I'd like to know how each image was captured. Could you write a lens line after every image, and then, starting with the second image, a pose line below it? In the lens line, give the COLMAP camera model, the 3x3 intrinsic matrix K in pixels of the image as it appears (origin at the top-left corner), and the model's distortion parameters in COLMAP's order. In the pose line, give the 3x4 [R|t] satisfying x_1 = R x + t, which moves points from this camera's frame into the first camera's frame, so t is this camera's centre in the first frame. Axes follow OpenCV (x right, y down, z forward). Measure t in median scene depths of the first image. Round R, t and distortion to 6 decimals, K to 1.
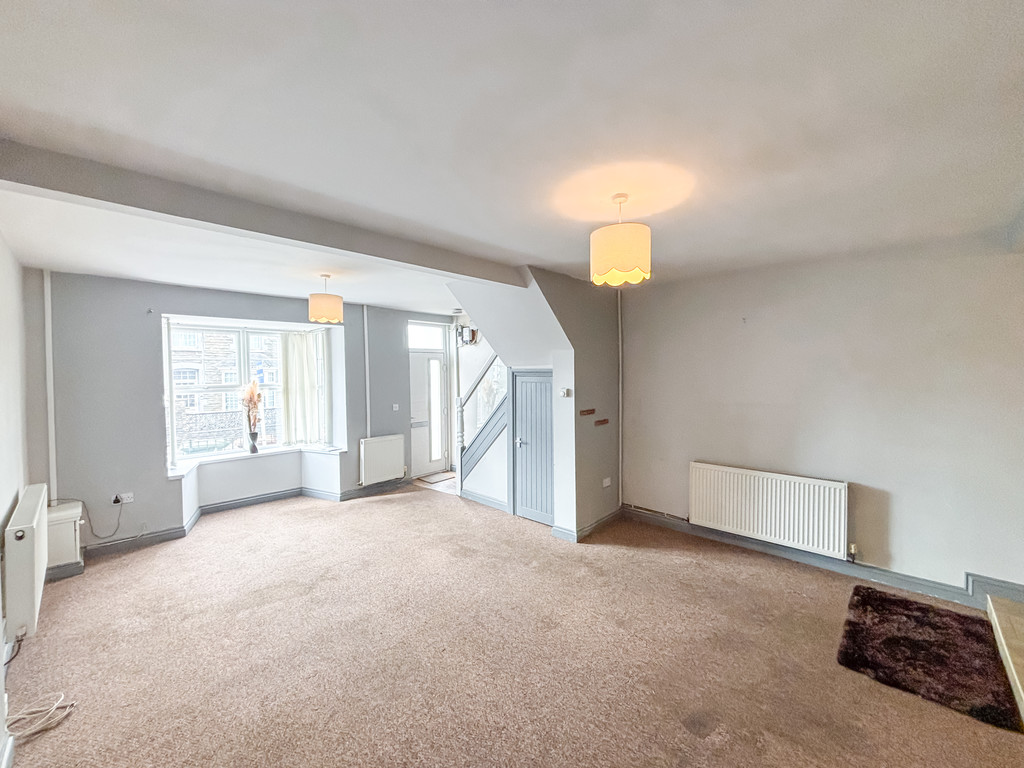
lens RADIAL K [[413.1, 0, 512.0], [0, 413.1, 384.0], [0, 0, 1]] dist [0.000349, 0.000568]
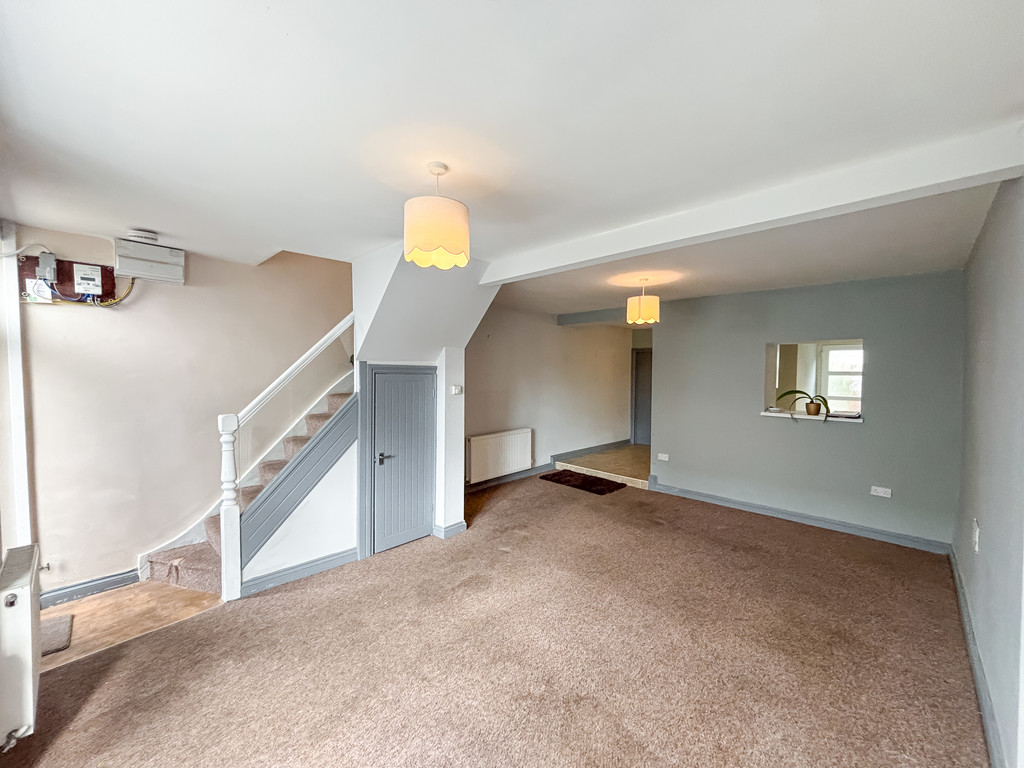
lens RADIAL K [[413.1, 0, 512.0], [0, 413.1, 384.0], [0, 0, 1]] dist [0.000349, 0.000568]
pose [[-0.003696, -0.027476, 0.999616, -0.680161], [0.024174, 0.999328, 0.027557, -0.013572], [-0.999701, 0.024267, -0.003029, 0.664663]]
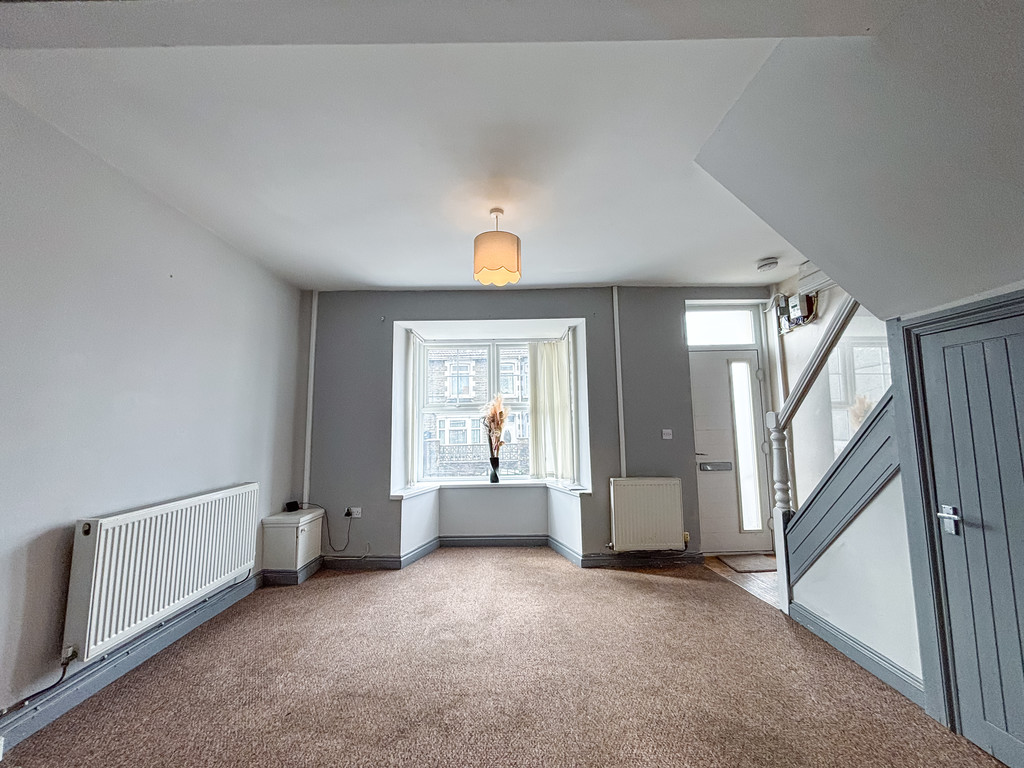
lens RADIAL K [[413.1, 0, 512.0], [0, 413.1, 384.0], [0, 0, 1]] dist [0.000349, 0.000568]
pose [[0.699301, -0.074021, -0.710984, 0.013322], [-0.015589, 0.992808, -0.118695, 0.066244], [0.714657, 0.094087, 0.693118, 0.420753]]
